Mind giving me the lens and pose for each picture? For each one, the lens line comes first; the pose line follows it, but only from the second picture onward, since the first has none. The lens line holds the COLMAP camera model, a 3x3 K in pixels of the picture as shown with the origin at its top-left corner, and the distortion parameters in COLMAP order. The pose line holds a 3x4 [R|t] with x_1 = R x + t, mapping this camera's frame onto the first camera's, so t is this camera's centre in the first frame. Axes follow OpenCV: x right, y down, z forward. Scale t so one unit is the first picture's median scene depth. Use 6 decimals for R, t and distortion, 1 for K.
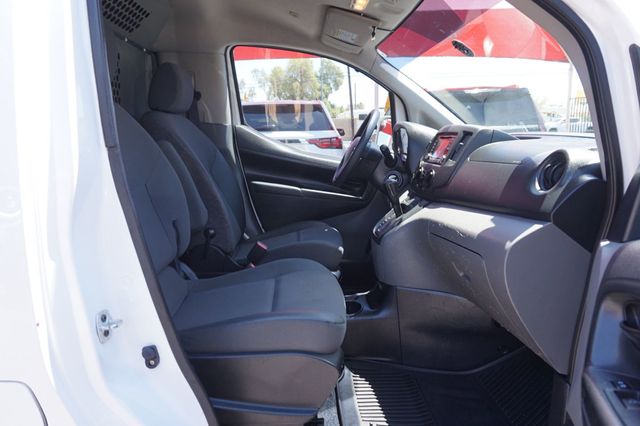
lens RADIAL K [[432.2, 0, 320.0], [0, 432.2, 213.0], [0, 0, 1]] dist [-0.035320, 0.033717]
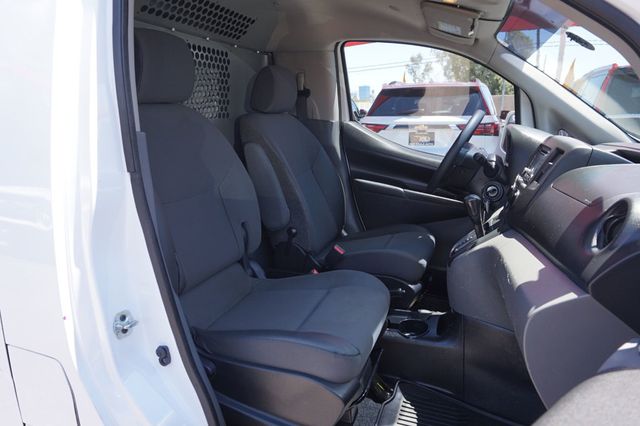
lens RADIAL K [[432.2, 0, 320.0], [0, 432.2, 213.0], [0, 0, 1]] dist [-0.035320, 0.033717]
pose [[0.925239, 0.090472, -0.368439, 0.185253], [-0.070961, 0.995280, 0.066198, -0.071845], [0.372689, -0.035104, 0.927292, 0.057918]]
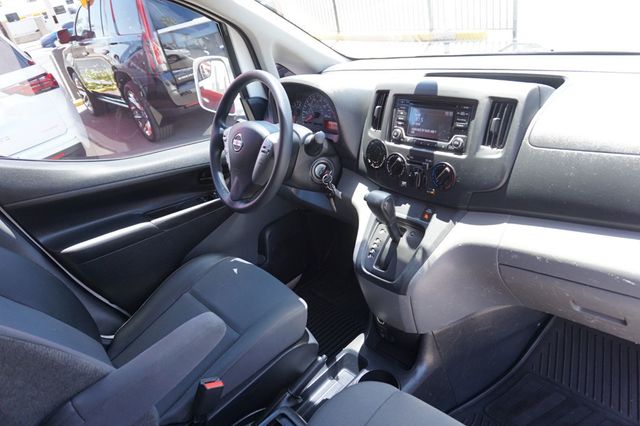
lens RADIAL K [[432.2, 0, 320.0], [0, 432.2, 213.0], [0, 0, 1]] dist [-0.035320, 0.033717]
pose [[0.761077, -0.435675, 0.480571, -0.199092], [0.295970, 0.892490, 0.340386, -0.268961], [-0.577203, -0.116826, 0.808201, 0.496695]]
